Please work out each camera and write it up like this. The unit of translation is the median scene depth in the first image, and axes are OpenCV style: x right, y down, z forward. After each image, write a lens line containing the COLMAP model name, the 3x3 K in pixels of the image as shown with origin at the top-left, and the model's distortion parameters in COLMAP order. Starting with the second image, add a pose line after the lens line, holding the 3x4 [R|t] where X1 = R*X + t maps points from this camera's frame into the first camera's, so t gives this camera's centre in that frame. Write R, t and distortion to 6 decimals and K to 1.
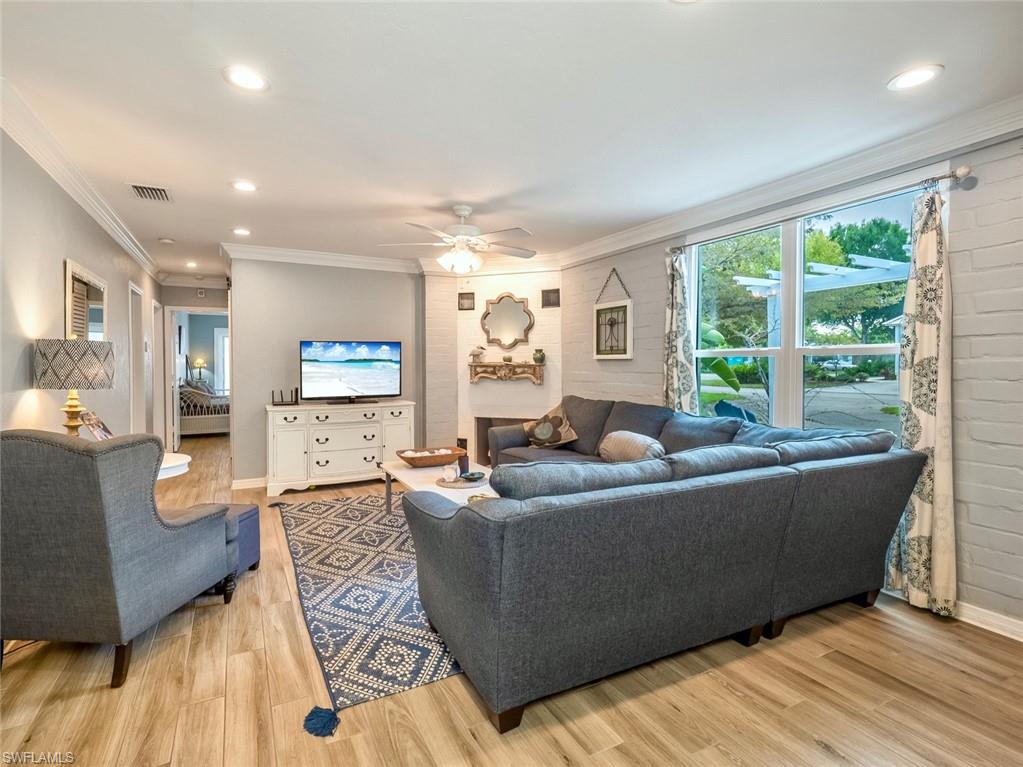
lens RADIAL K [[519.2, 0, 489.4], [0, 519.2, 375.5], [0, 0, 1]] dist [-0.000545, 0.000006]
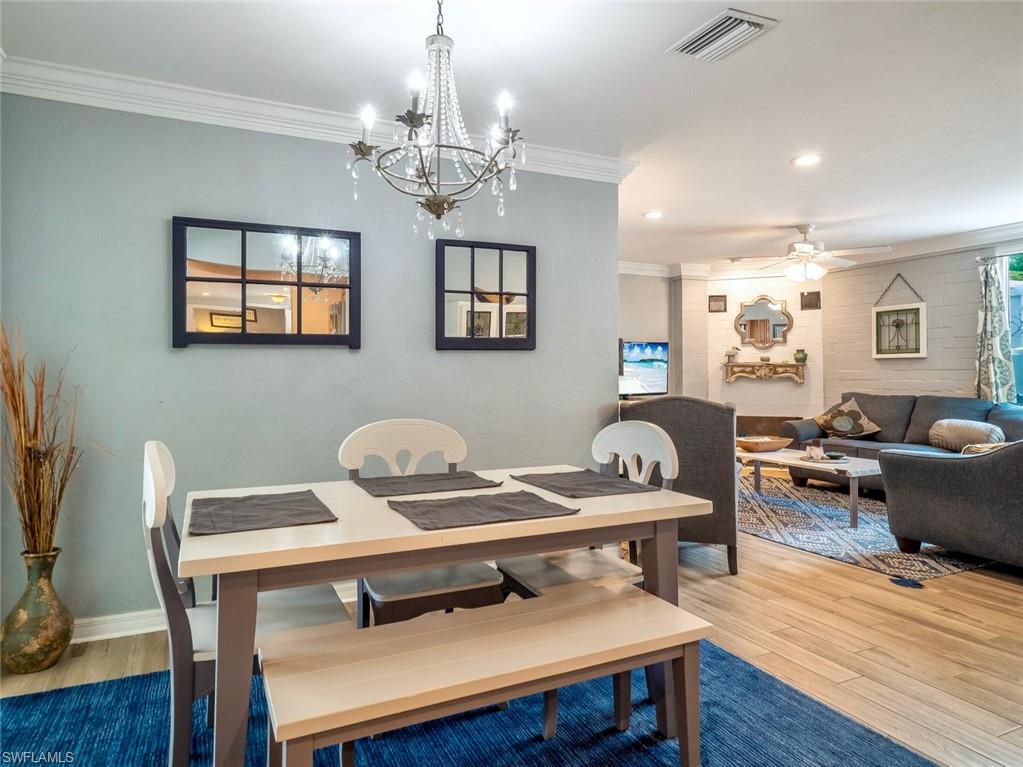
lens RADIAL K [[649.3, 0, 507.5], [0, 649.3, 364.7], [0, 0, 1]] dist [0.033468, 0.002392]
pose [[0.999810, -0.002140, -0.019385, -0.570225], [0.001428, 0.999327, -0.036652, 0.032791], [0.019451, 0.036617, 0.999140, -0.389056]]
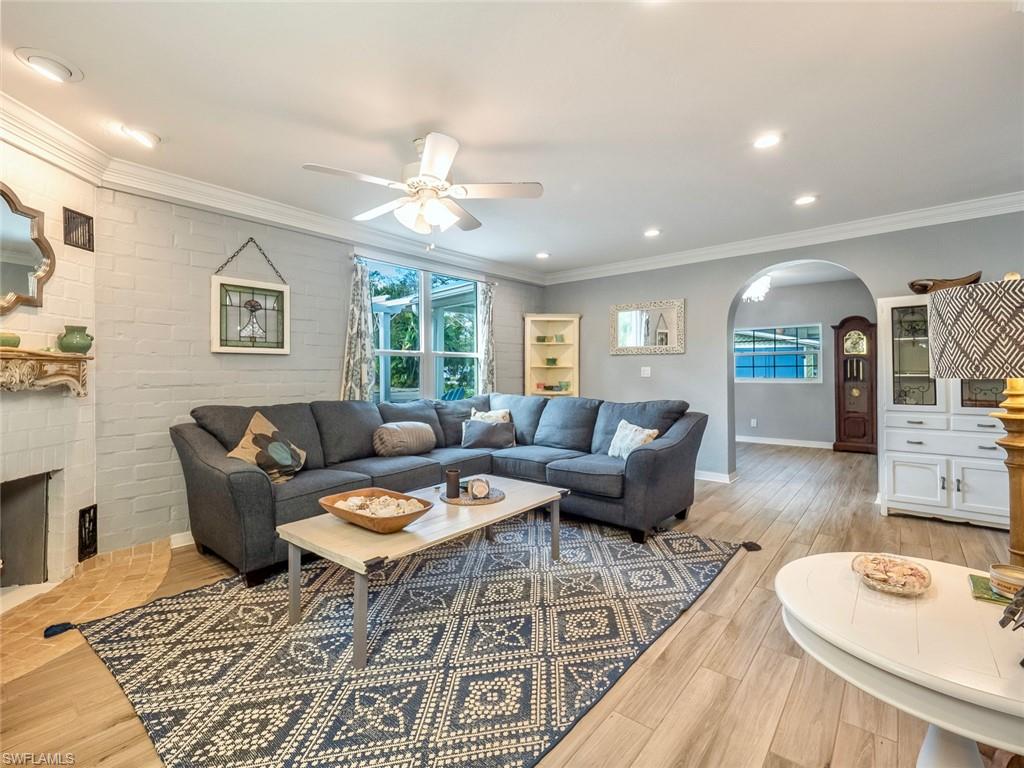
lens RADIAL K [[498.2, 0, 507.0], [0, 498.2, 370.8], [0, 0, 1]] dist [0.015134, -0.000409]
pose [[-0.429534, 0.004889, 0.903038, -0.632481], [0.027672, 0.999587, 0.007750, -0.000525], [-0.902627, 0.028317, -0.429491, 1.022844]]
